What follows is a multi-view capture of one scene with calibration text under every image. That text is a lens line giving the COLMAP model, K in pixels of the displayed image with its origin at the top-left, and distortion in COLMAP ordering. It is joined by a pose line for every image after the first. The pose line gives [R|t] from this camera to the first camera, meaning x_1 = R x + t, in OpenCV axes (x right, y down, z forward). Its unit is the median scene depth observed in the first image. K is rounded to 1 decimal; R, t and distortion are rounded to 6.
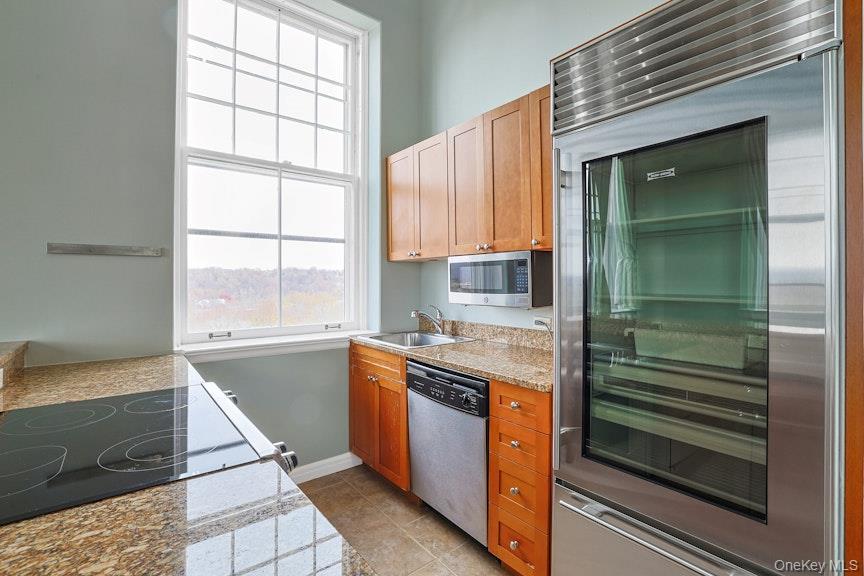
lens RADIAL K [[397.2, 0, 425.9], [0, 397.2, 279.9], [0, 0, 1]] dist [-0.046858, 0.013955]
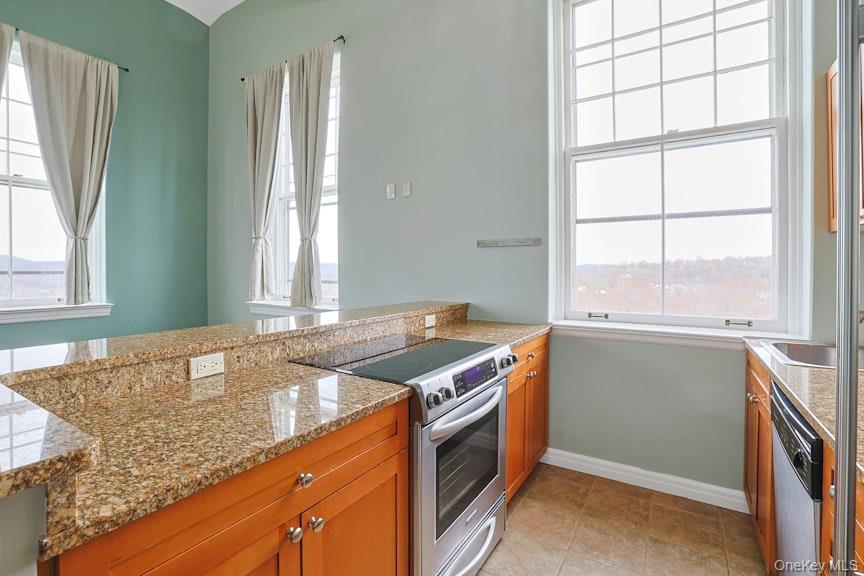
lens RADIAL K [[399.7, 0, 431.2], [0, 399.7, 271.0], [0, 0, 1]] dist [-0.046050, 0.016255]
pose [[0.335152, 0.002437, -0.942161, 0.305844], [0.000938, 0.999995, 0.002920, 0.014022], [0.942164, -0.001863, 0.335148, 0.192098]]
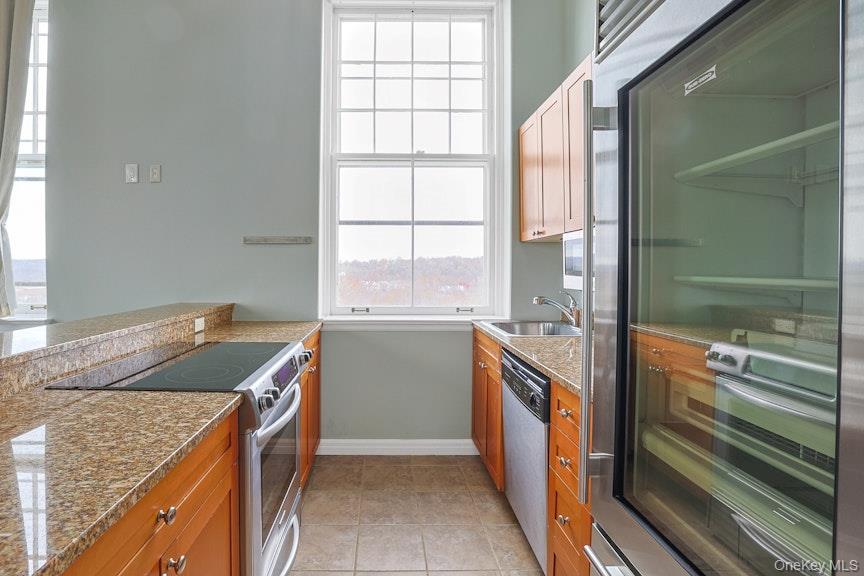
lens RADIAL K [[408.4, 0, 387.1], [0, 408.4, 270.3], [0, 0, 1]] dist [-0.038784, 0.000991]
pose [[0.788821, 0.004602, -0.614606, 0.257988], [-0.001408, 0.999983, 0.005682, 0.013968], [0.614622, -0.003617, 0.788814, 0.079584]]
